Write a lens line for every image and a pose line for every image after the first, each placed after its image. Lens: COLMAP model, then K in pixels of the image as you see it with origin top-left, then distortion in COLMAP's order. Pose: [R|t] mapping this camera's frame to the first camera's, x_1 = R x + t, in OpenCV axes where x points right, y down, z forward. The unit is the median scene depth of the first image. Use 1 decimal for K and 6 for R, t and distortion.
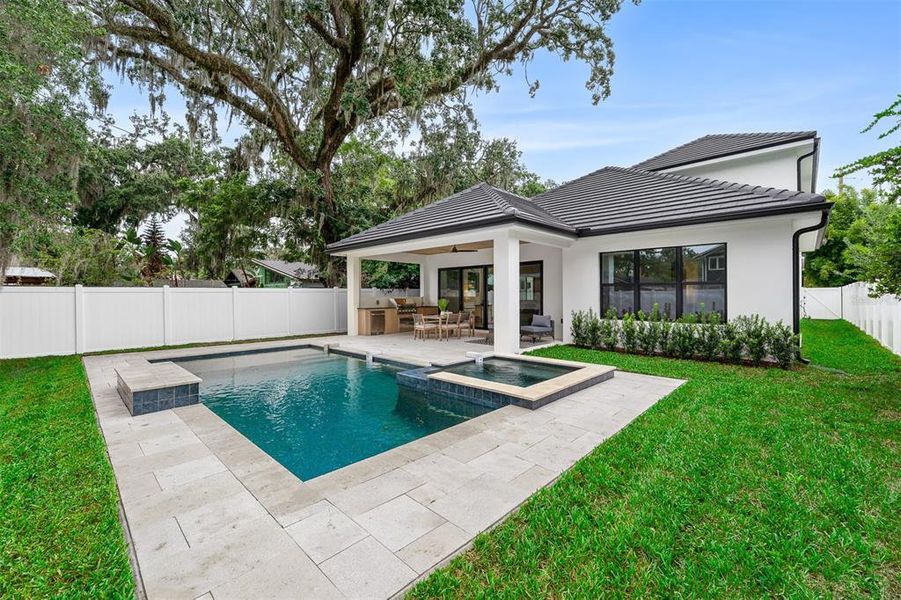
lens RADIAL K [[366.1, 0, 449.1], [0, 366.1, 300.1], [0, 0, 1]] dist [-0.001881, -0.000425]
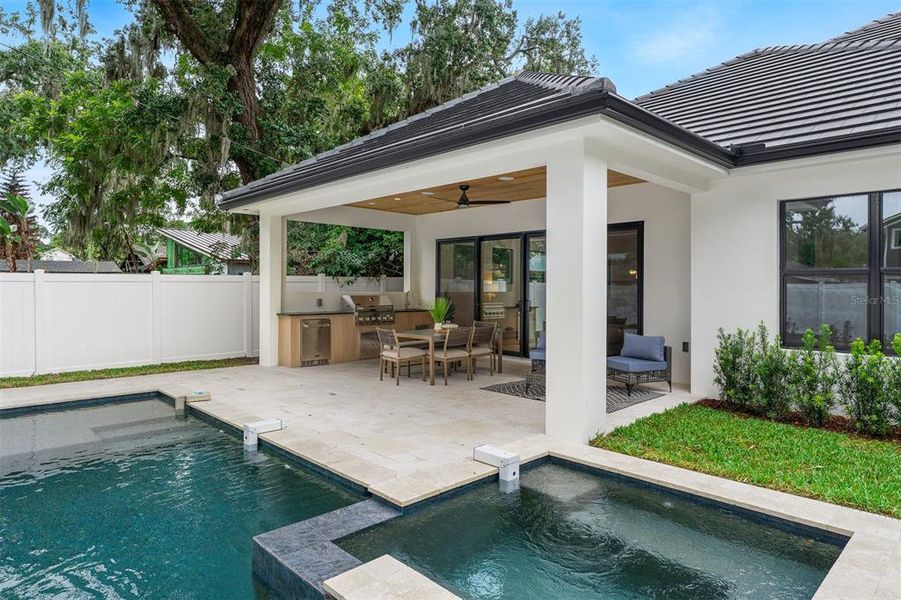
lens RADIAL K [[541.9, 0, 450.5], [0, 541.9, 300.0], [0, 0, 1]] dist [-0.006505, -0.001723]
pose [[0.999429, 0.008329, -0.032731, 0.017336], [-0.007947, 0.999899, 0.011785, -0.007097], [0.032826, -0.011518, 0.999395, 0.201923]]
